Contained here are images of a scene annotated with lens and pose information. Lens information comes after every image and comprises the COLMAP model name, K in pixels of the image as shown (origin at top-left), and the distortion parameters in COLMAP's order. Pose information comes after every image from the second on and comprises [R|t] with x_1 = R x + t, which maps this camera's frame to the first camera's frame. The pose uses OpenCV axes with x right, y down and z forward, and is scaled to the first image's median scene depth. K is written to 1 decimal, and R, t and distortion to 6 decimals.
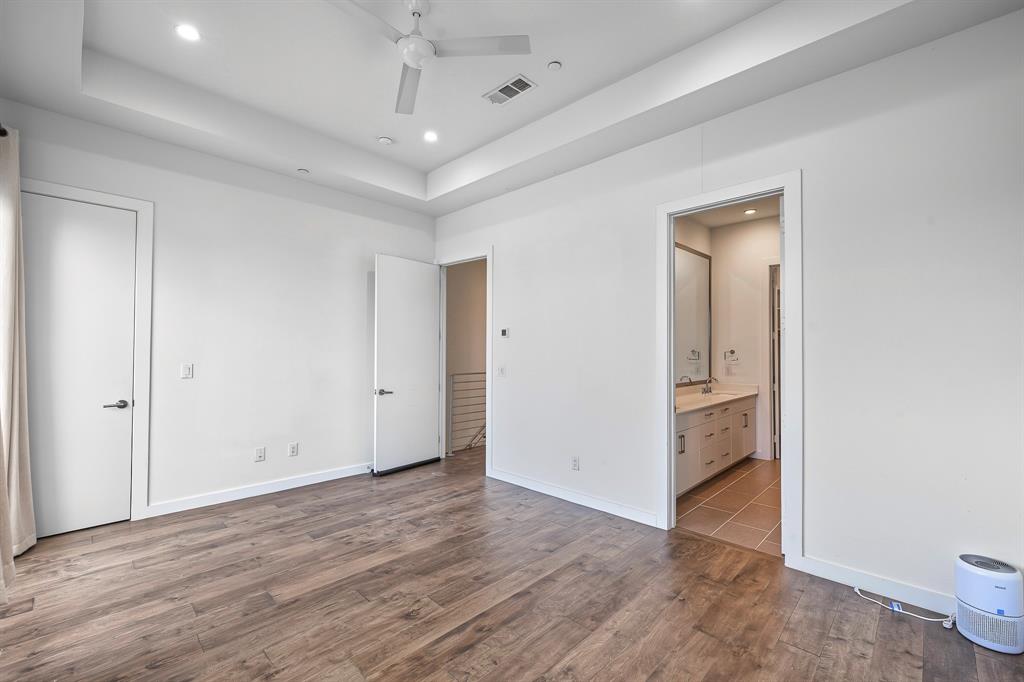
lens RADIAL K [[429.5, 0, 507.4], [0, 429.5, 346.6], [0, 0, 1]] dist [0.000635, 0.000251]
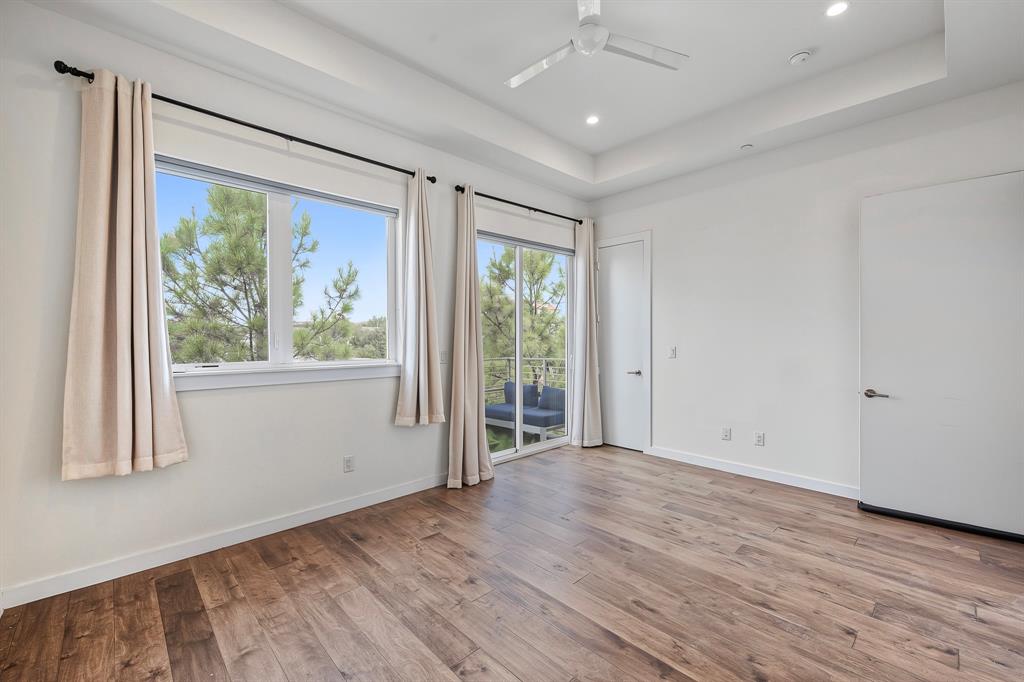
lens RADIAL K [[426.8, 0, 512.7], [0, 426.8, 337.3], [0, 0, 1]] dist [0.000066, 0.000073]
pose [[-0.023540, -0.005155, -0.999710, 0.602764], [0.008935, 0.999946, -0.005367, 0.017060], [0.999683, -0.009059, -0.023492, 0.609436]]
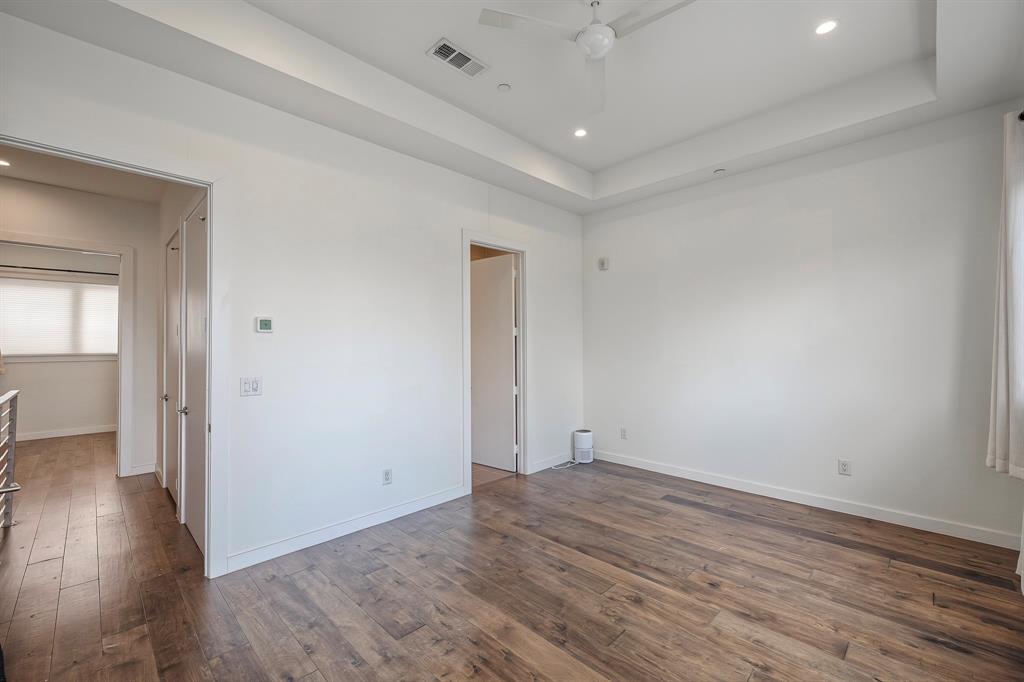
lens RADIAL K [[429.5, 0, 507.4], [0, 429.5, 346.6], [0, 0, 1]] dist [0.000635, 0.000251]
pose [[0.007441, -0.006165, 0.999953, -0.861561], [0.001941, 0.999979, 0.006150, -0.005127], [-0.999970, 0.001895, 0.007453, 0.875288]]
